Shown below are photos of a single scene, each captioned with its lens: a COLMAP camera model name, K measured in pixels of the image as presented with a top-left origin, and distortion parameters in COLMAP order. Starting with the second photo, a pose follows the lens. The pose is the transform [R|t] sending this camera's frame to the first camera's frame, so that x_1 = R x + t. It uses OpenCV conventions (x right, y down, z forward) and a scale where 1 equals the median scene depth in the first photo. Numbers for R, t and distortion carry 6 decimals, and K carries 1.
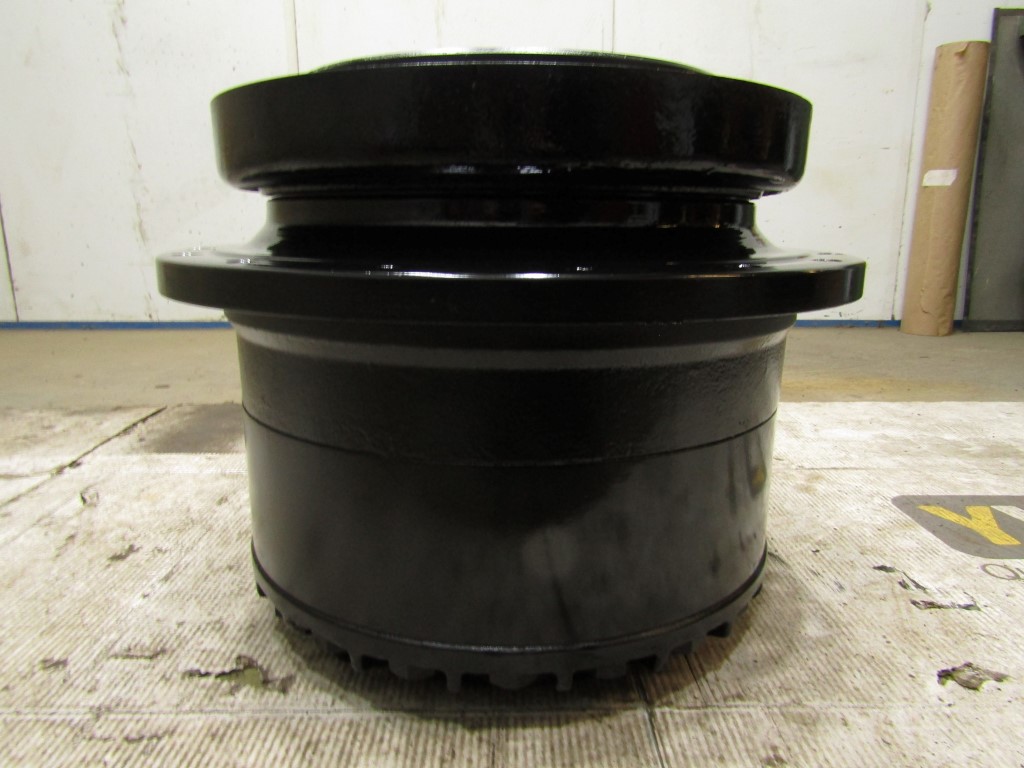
lens RADIAL K [[722.6, 0, 512.1], [0, 722.6, 383.3], [0, 0, 1]] dist [-0.009032, 0.001043]
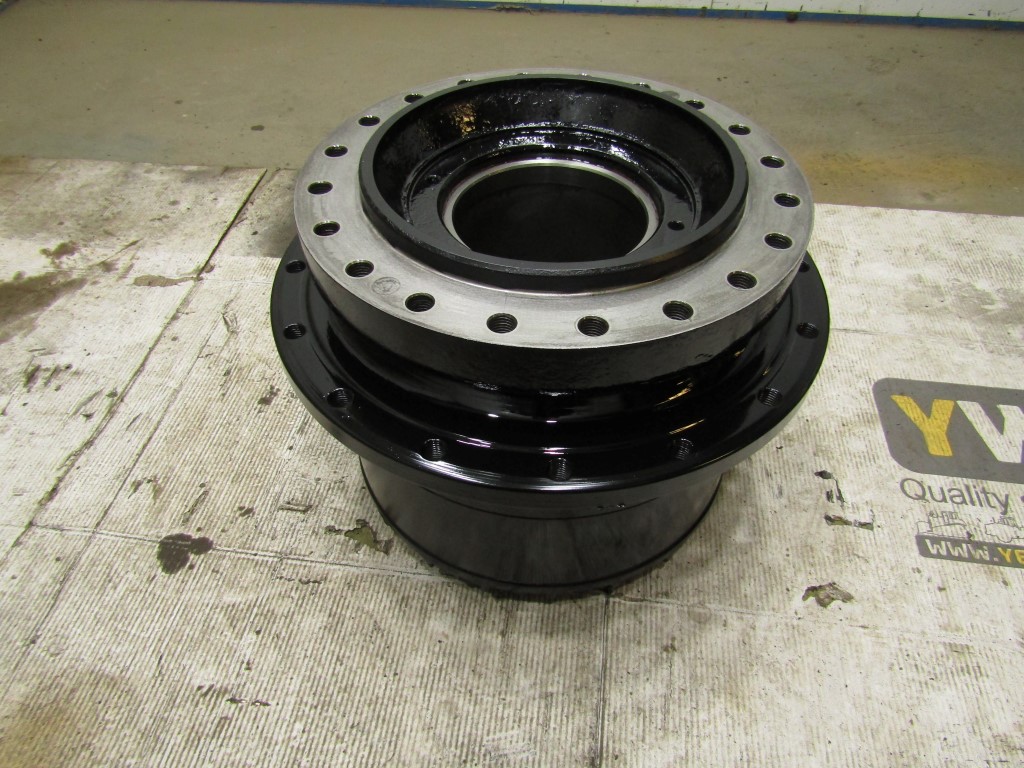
lens RADIAL K [[722.6, 0, 514.0], [0, 722.6, 383.3], [0, 0, 1]] dist [-0.009032, 0.001043]
pose [[0.990568, 0.095759, -0.098012, 0.087295], [-0.026118, 0.834113, 0.550975, -0.761666], [0.134513, -0.543218, 0.828746, -0.102006]]
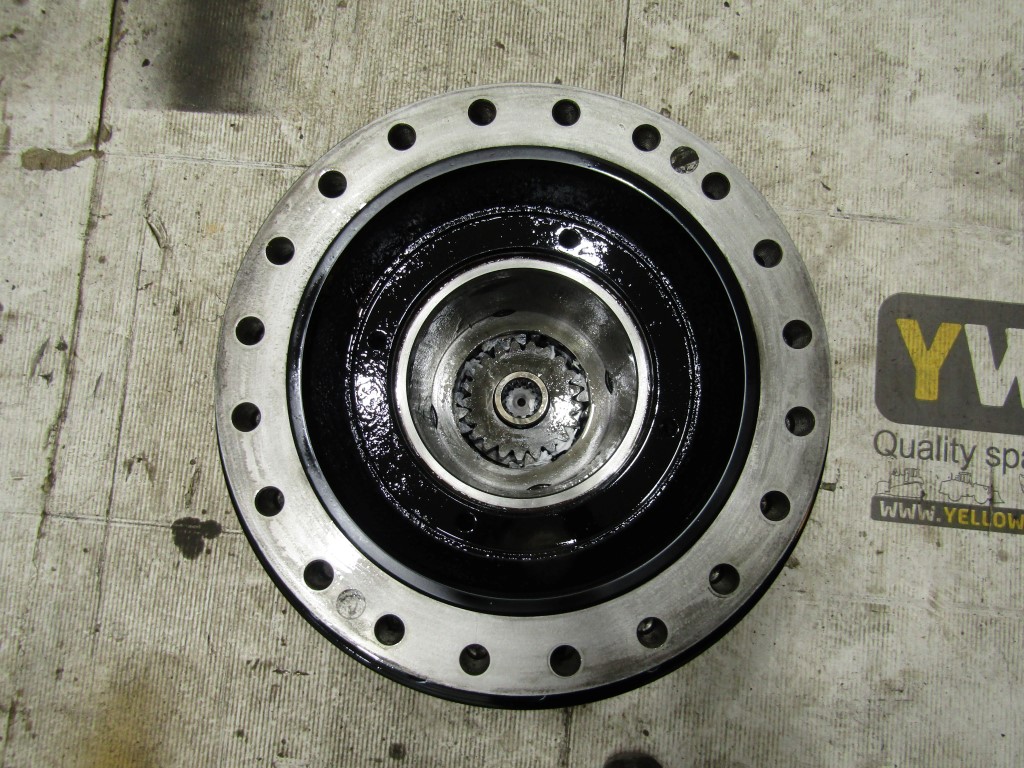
lens RADIAL K [[722.6, 0, 512.7], [0, 722.6, 382.5], [0, 0, 1]] dist [-0.009032, 0.001043]
pose [[0.995091, 0.096282, -0.022886, 0.007735], [-0.009636, 0.324418, 0.945865, -1.315868], [0.098494, -0.941001, 0.323753, 0.760563]]
